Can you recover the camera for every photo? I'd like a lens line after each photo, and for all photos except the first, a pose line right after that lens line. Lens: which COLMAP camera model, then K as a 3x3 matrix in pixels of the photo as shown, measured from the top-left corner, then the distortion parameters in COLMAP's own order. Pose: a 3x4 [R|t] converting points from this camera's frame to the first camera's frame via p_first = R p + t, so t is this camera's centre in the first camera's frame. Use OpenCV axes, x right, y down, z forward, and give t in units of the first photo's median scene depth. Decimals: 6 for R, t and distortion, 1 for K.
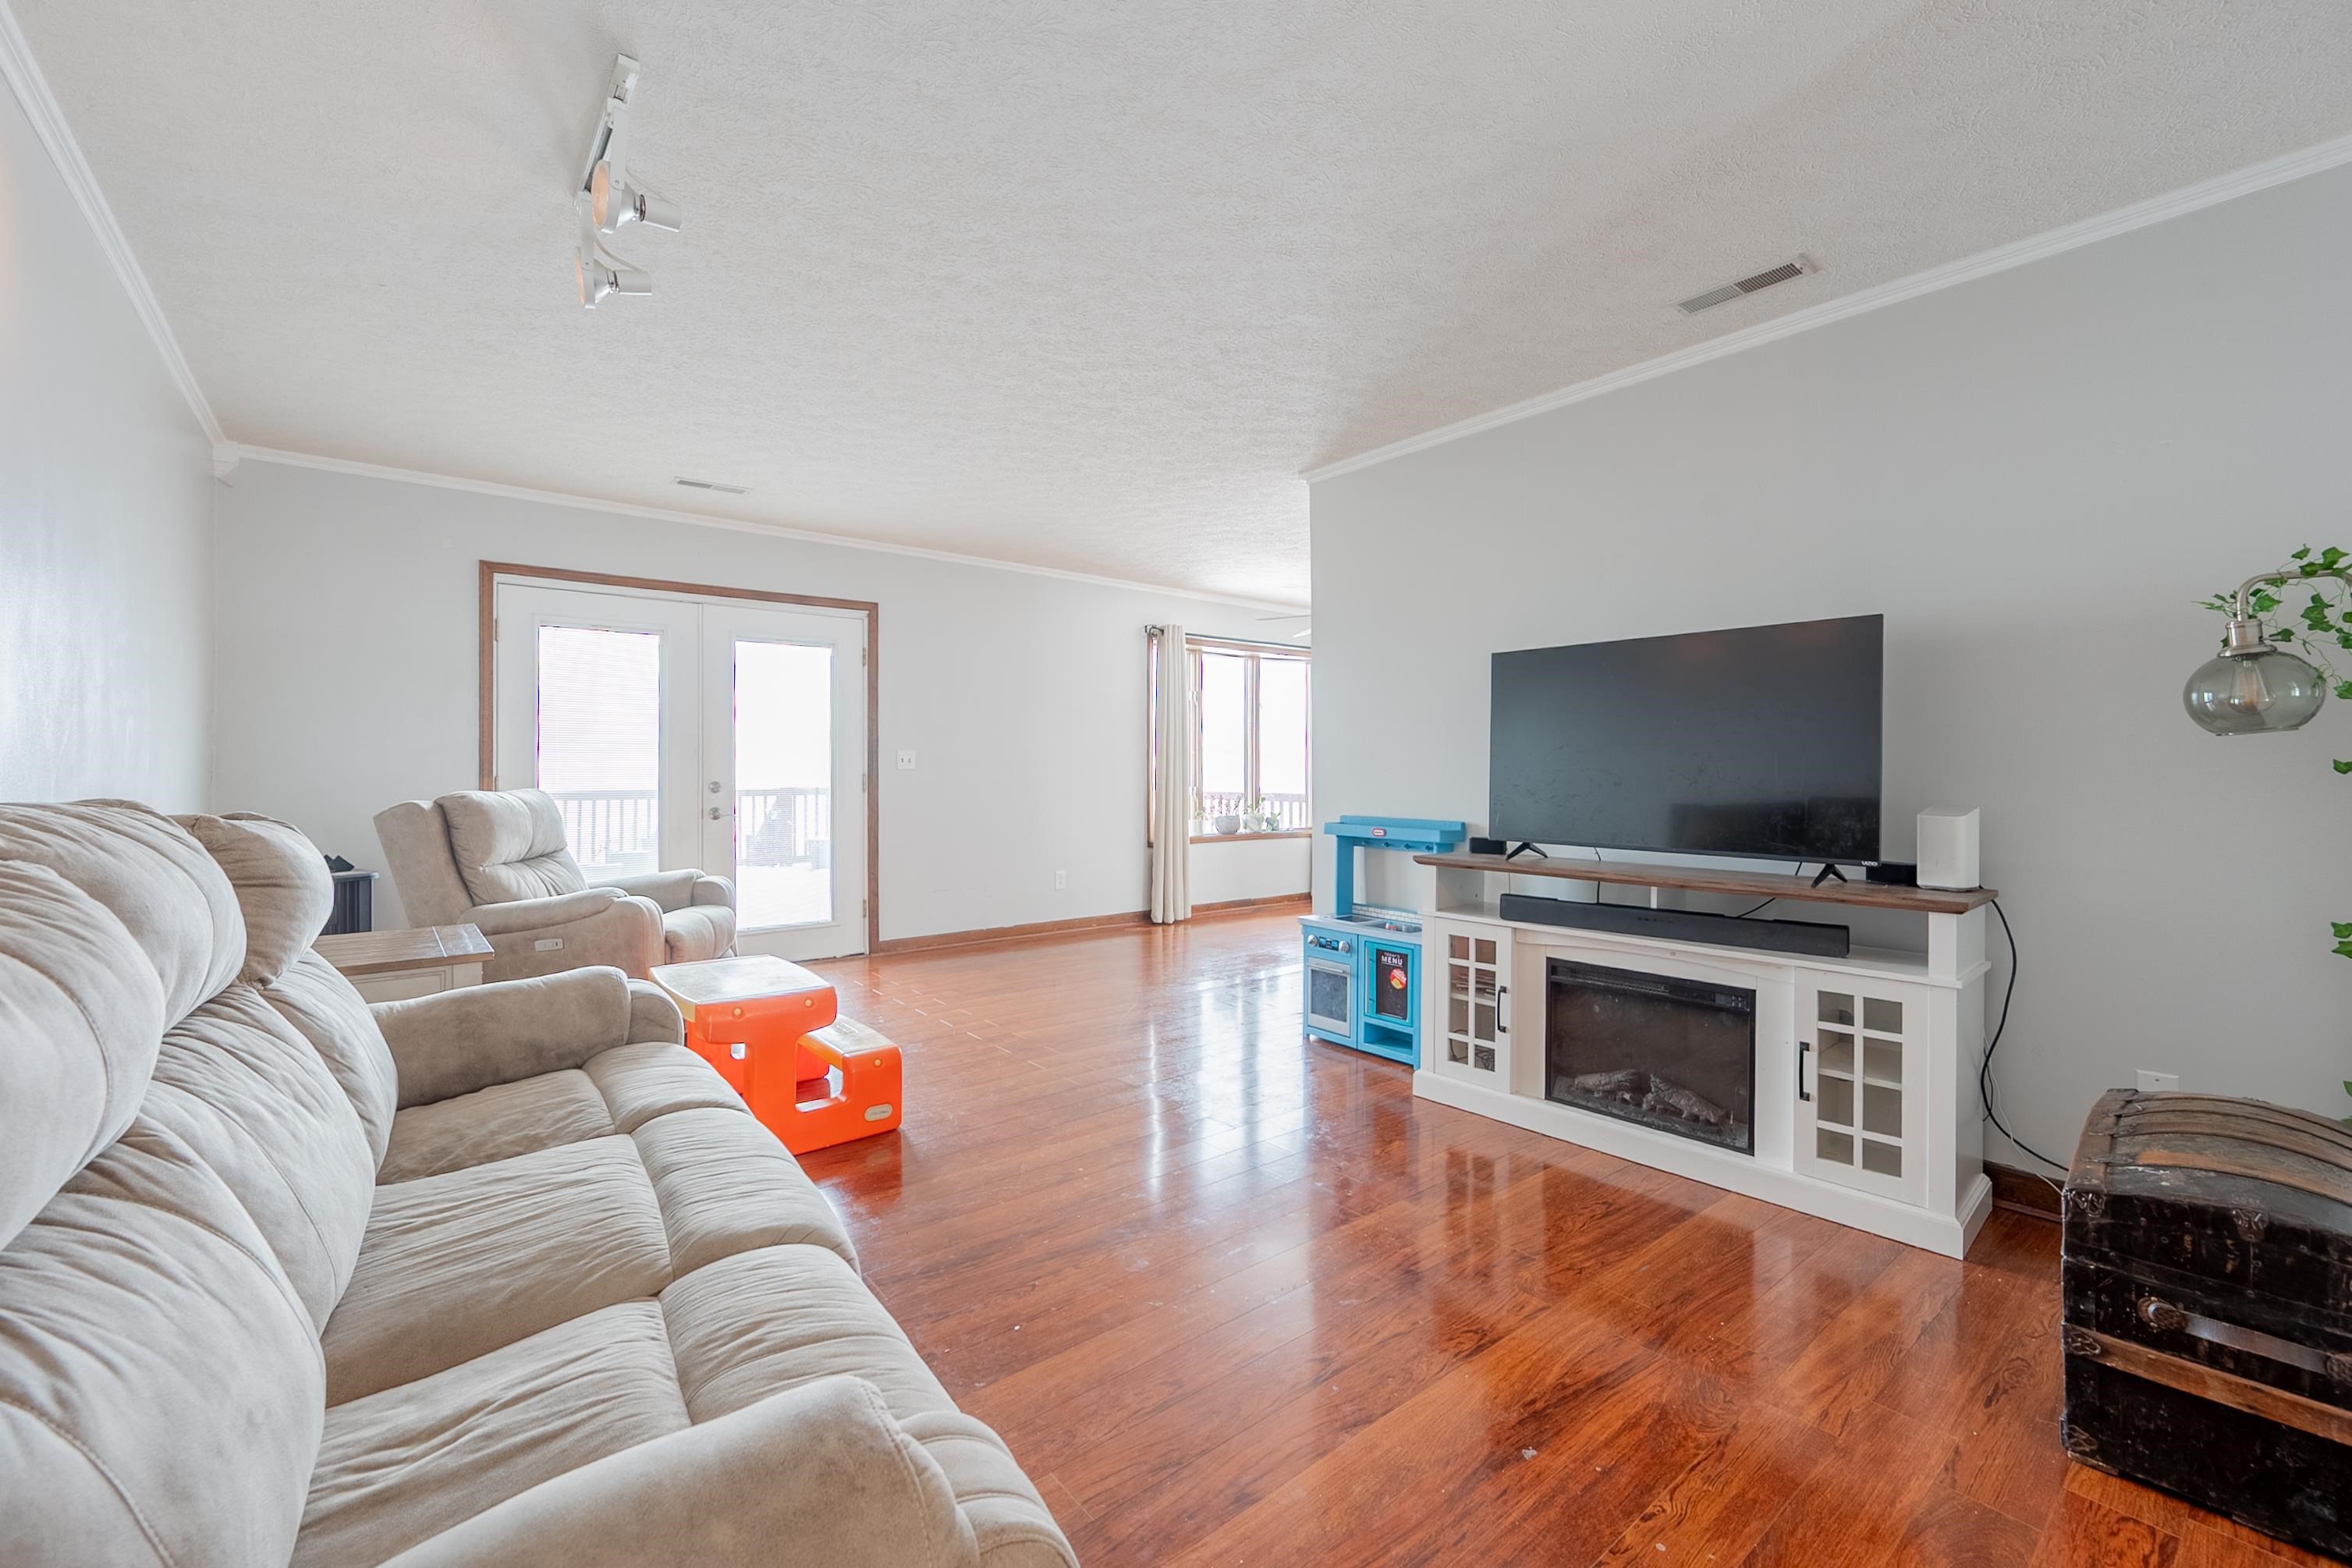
lens RADIAL K [[945.8, 0, 1138.8], [0, 945.8, 772.8], [0, 0, 1]] dist [-0.000827, 0.000180]
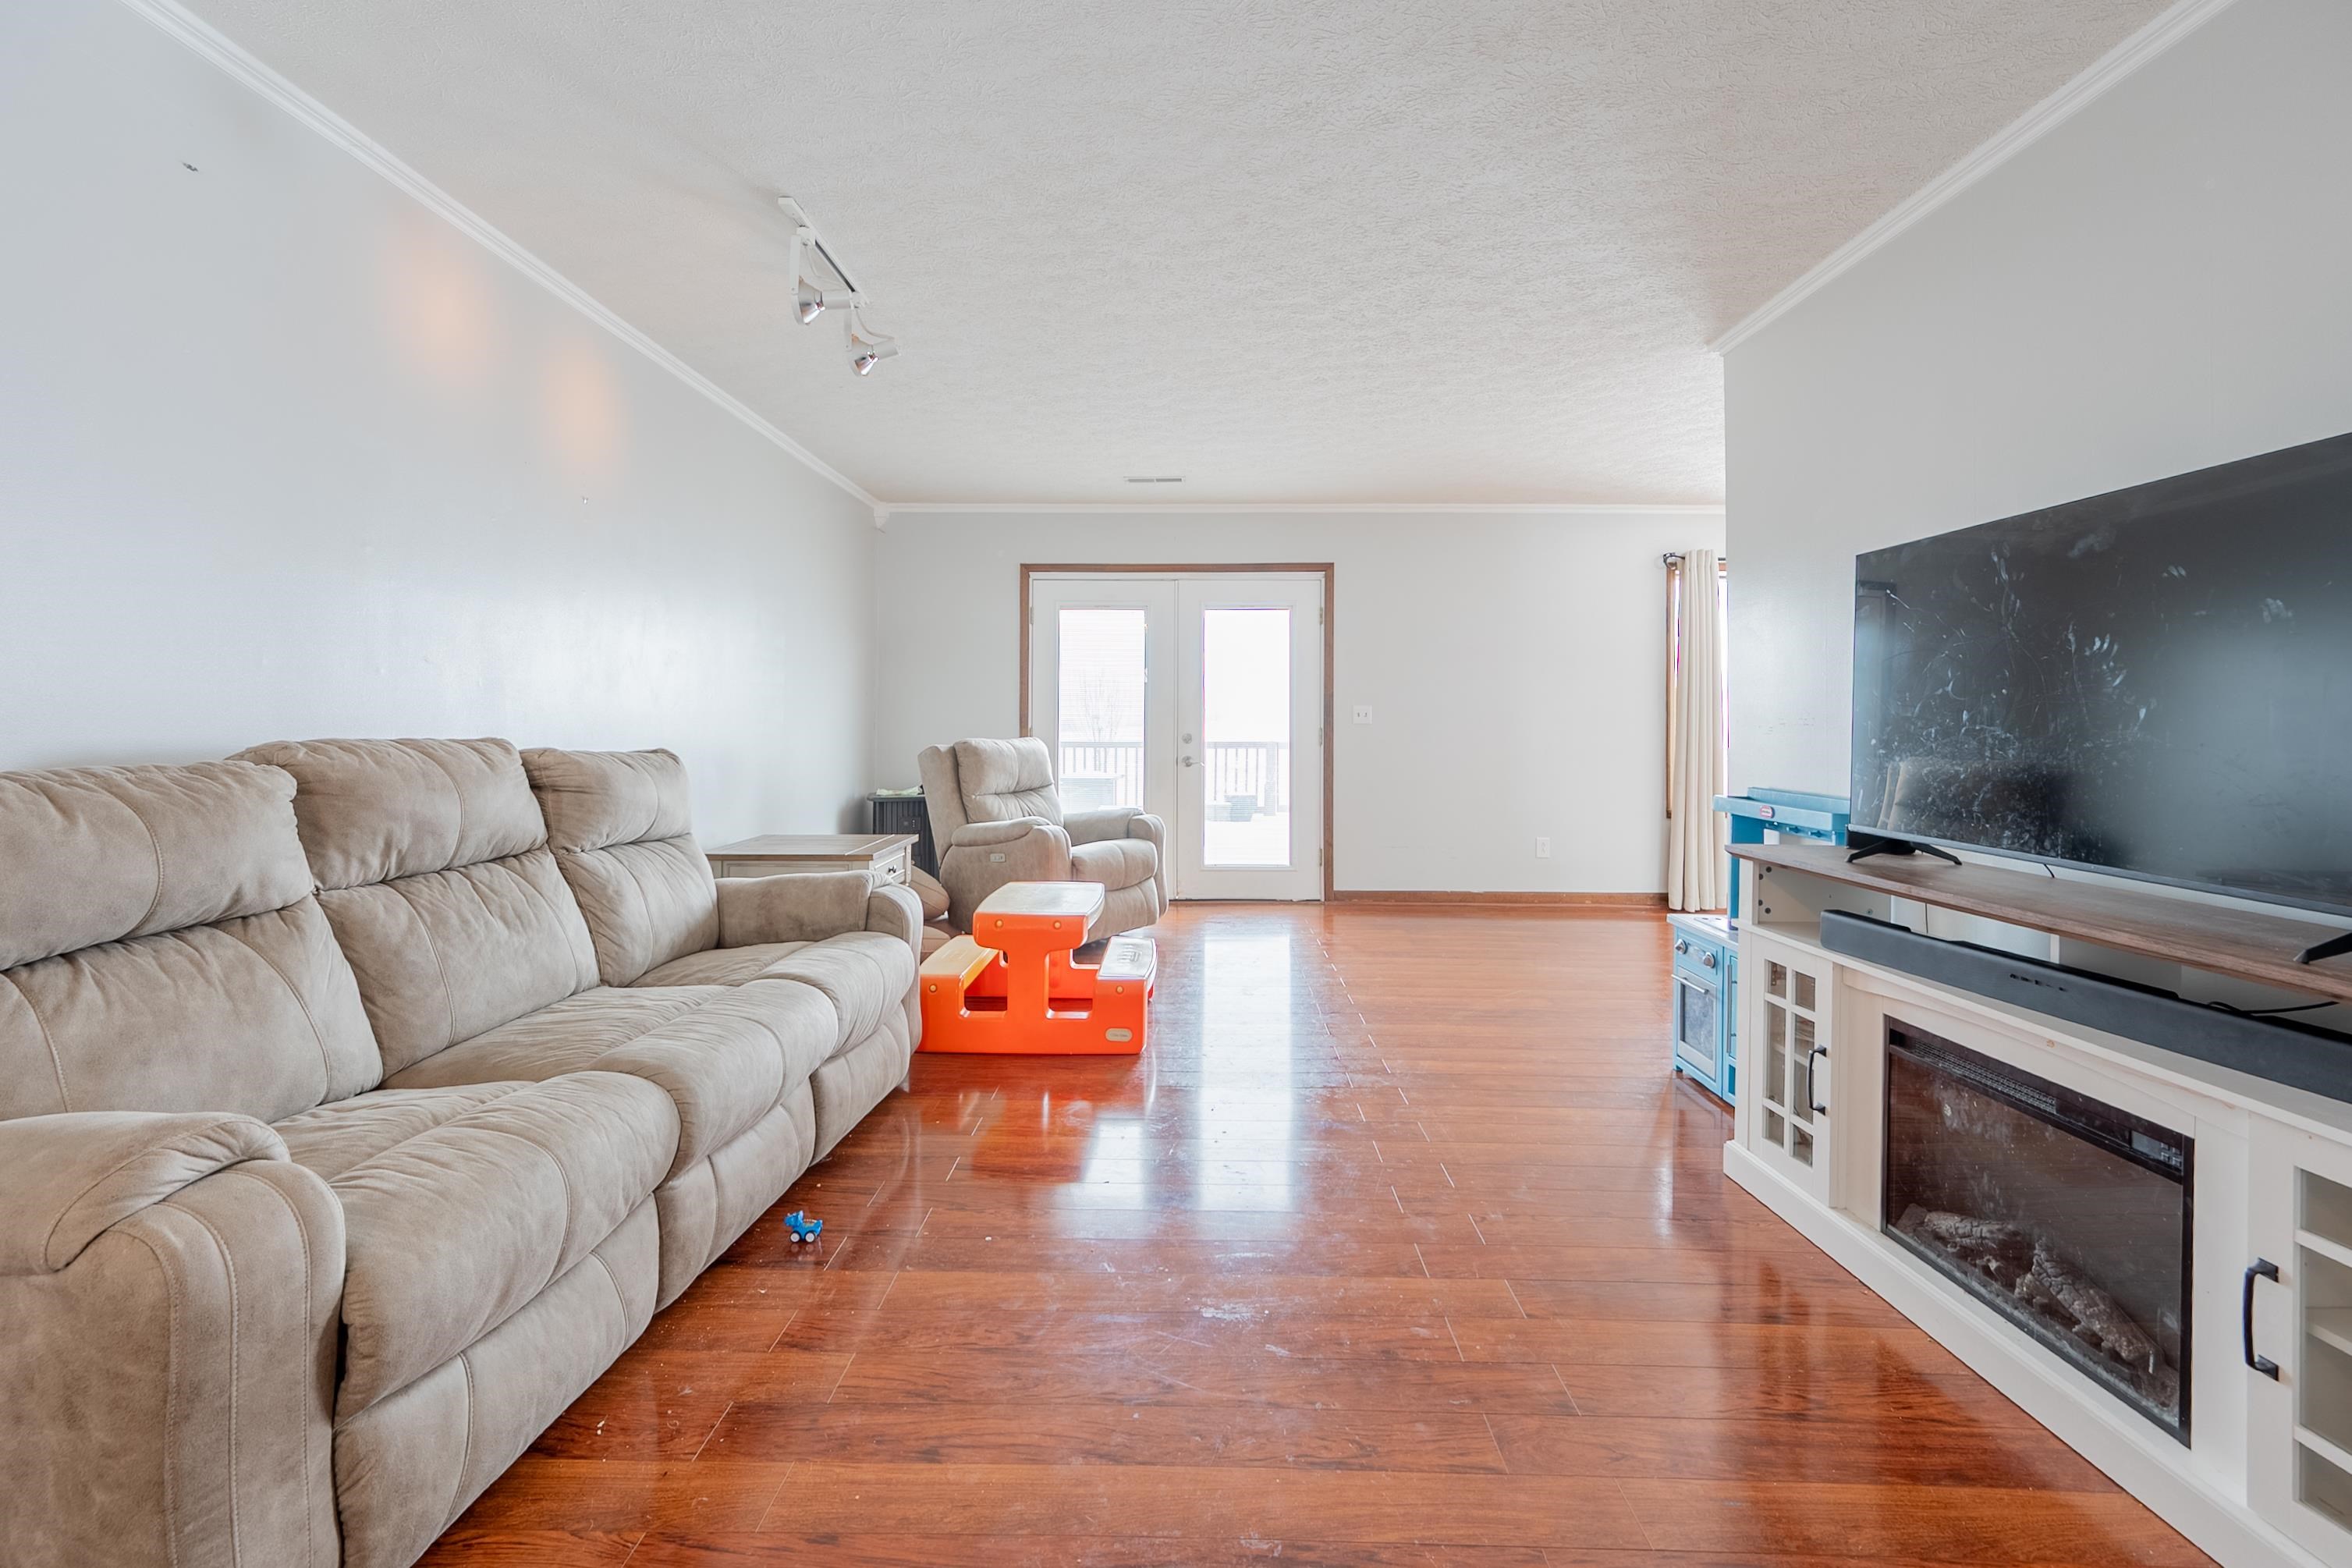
lens RADIAL K [[945.8, 0, 1211.6], [0, 945.8, 721.8], [0, 0, 1]] dist [-0.000827, 0.000180]
pose [[0.780308, 0.002481, -0.625391, 0.385695], [-0.006118, 0.999975, -0.003667, -0.001232], [0.625366, 0.006687, 0.780303, 0.160917]]
